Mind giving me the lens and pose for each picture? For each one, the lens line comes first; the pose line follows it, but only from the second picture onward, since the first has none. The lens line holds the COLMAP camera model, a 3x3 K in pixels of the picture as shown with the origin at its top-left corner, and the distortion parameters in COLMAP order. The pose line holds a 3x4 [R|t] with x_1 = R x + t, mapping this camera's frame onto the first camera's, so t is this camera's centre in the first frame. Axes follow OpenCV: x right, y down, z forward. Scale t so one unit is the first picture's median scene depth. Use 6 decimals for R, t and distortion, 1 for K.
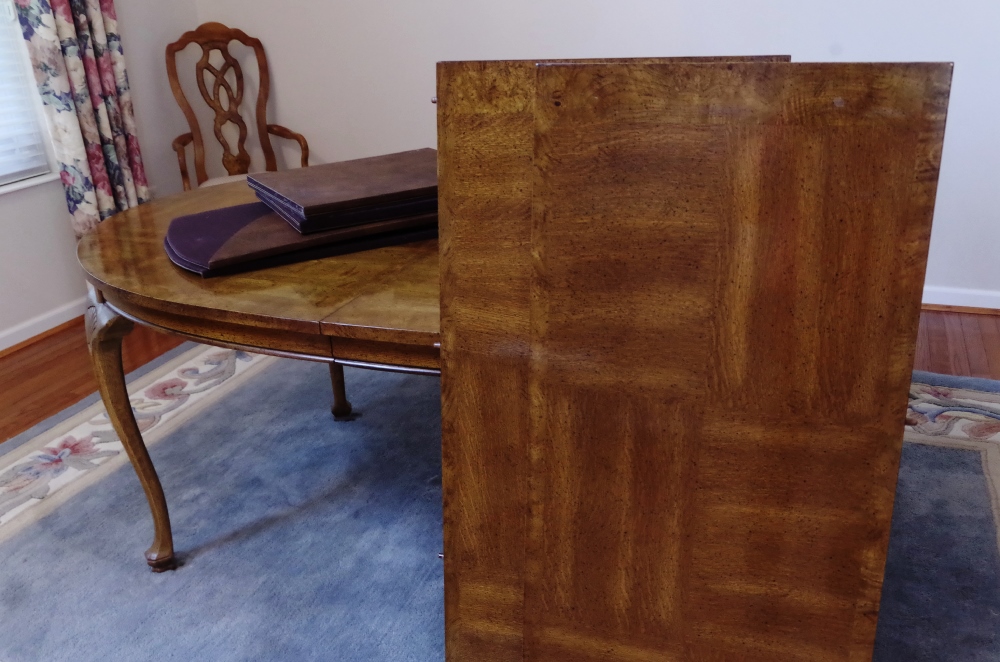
lens RADIAL K [[872.2, 0, 498.7], [0, 872.2, 332.4], [0, 0, 1]] dist [-0.017748, 0.009699]
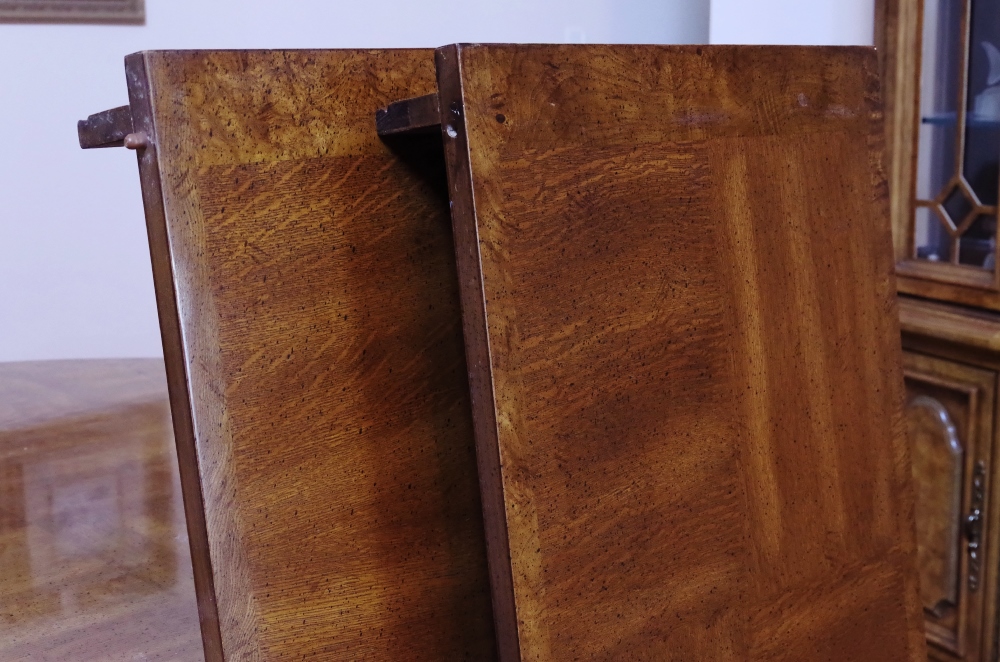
lens RADIAL K [[1513.6, 0, 497.6], [0, 1513.6, 340.0], [0, 0, 1]] dist [-0.024594, 0.000000]
pose [[0.453436, -0.125849, 0.882359, -0.667282], [0.324650, 0.945293, -0.032009, -0.100525], [-0.830059, 0.300972, 0.469486, 0.563741]]
